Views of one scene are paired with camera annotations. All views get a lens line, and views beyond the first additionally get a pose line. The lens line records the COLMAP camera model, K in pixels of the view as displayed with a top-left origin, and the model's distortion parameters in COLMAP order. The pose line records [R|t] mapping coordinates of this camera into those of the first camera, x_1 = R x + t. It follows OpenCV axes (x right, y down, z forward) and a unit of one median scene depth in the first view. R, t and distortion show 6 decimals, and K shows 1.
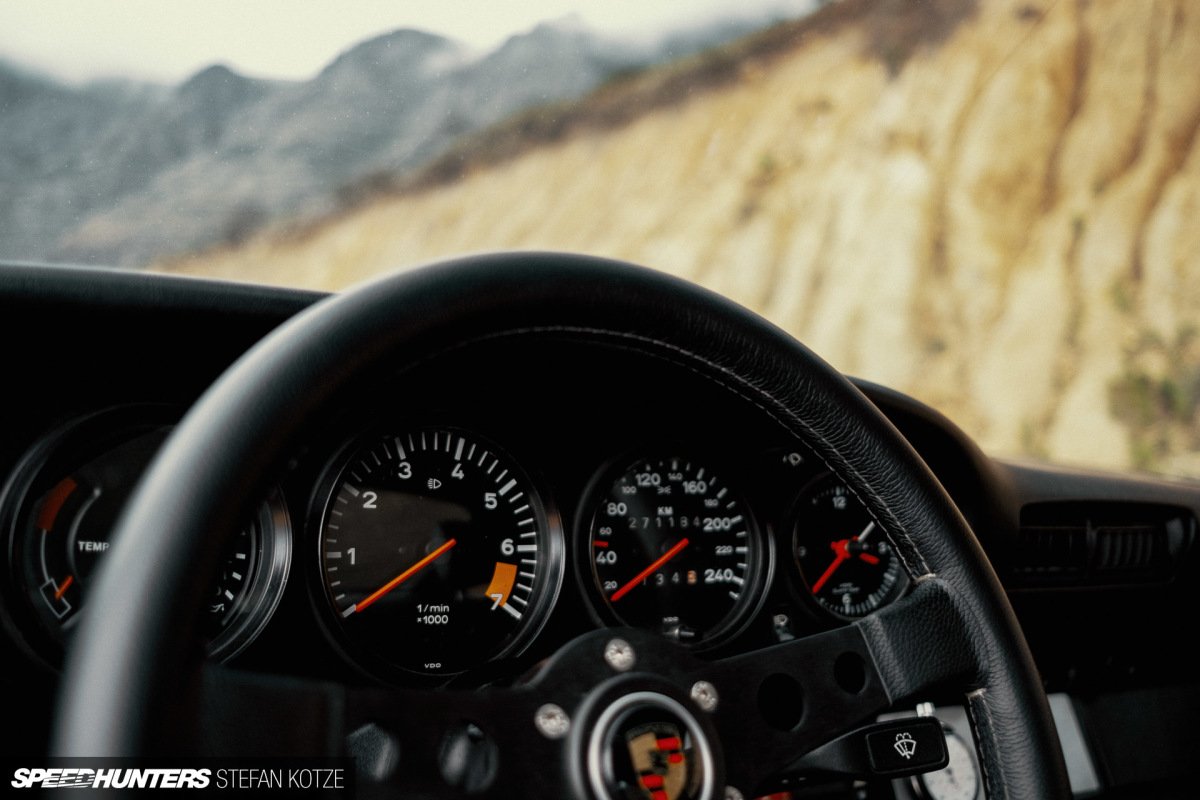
lens RADIAL K [[1149.7, 0, 611.0], [0, 1149.7, 393.1], [0, 0, 1]] dist [-0.025308, 0.000000]
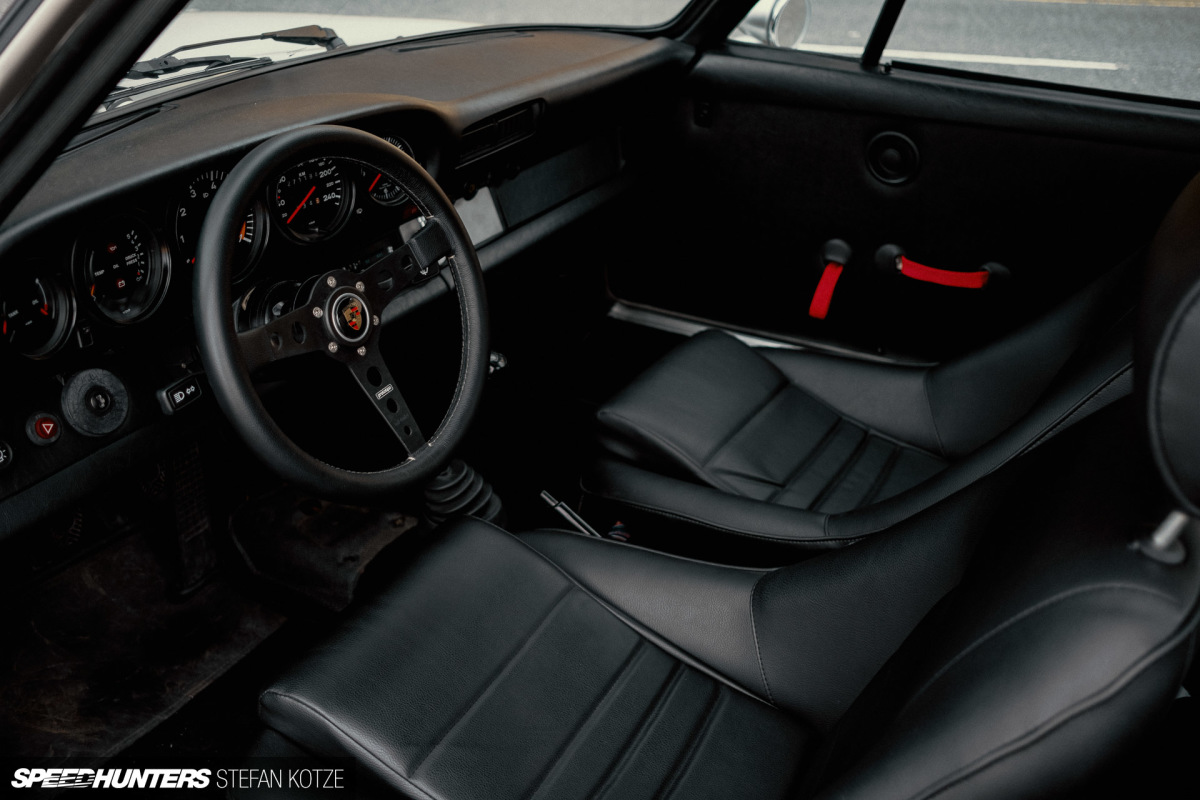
lens RADIAL K [[1149.7, 0, 600.8], [0, 1149.7, 401.2], [0, 0, 1]] dist [-0.025308, 0.000000]
pose [[0.896357, -0.225800, 0.381521, -0.358586], [-0.026901, 0.831286, 0.555193, -0.734494], [-0.442516, -0.507915, 0.739055, -1.003369]]
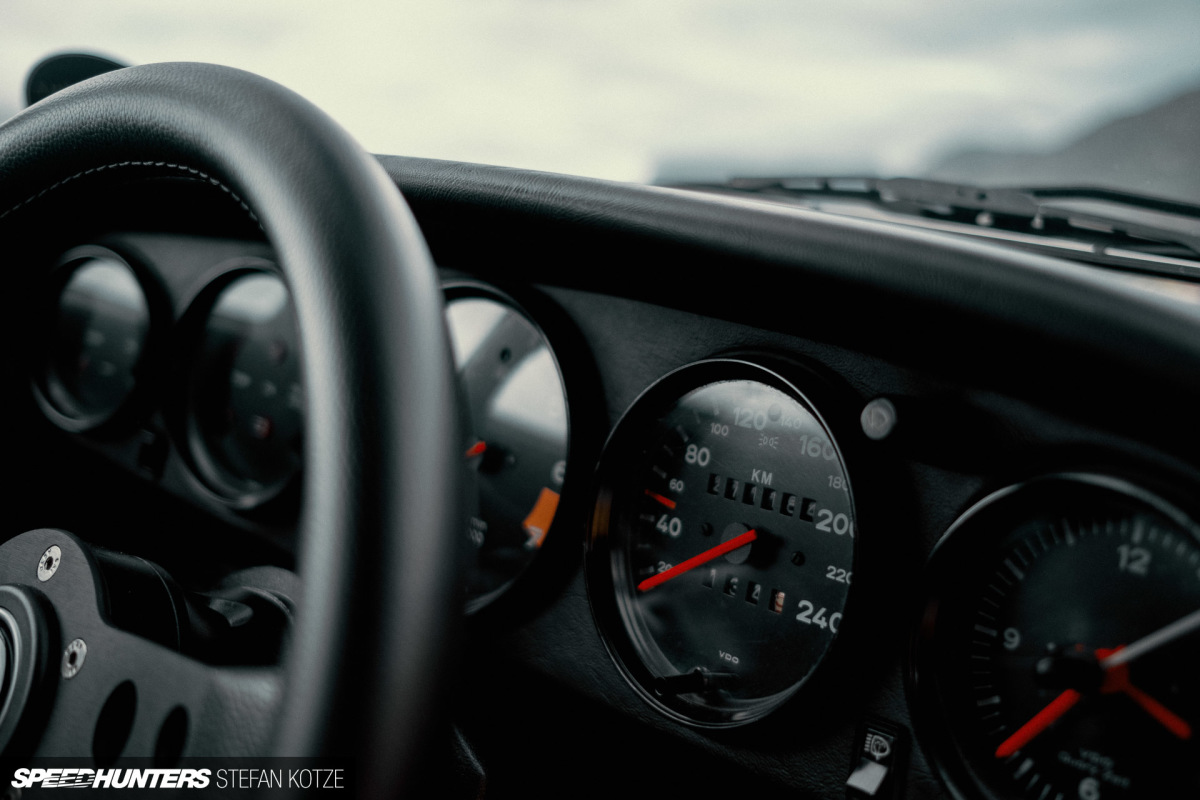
lens RADIAL K [[1149.7, 0, 600.9], [0, 1149.7, 399.5], [0, 0, 1]] dist [-0.025308, 0.000000]
pose [[0.231801, 0.116041, -0.965817, 0.600562], [-0.049030, 0.992991, 0.107538, 0.005446], [0.971527, 0.022427, 0.235866, 0.807064]]
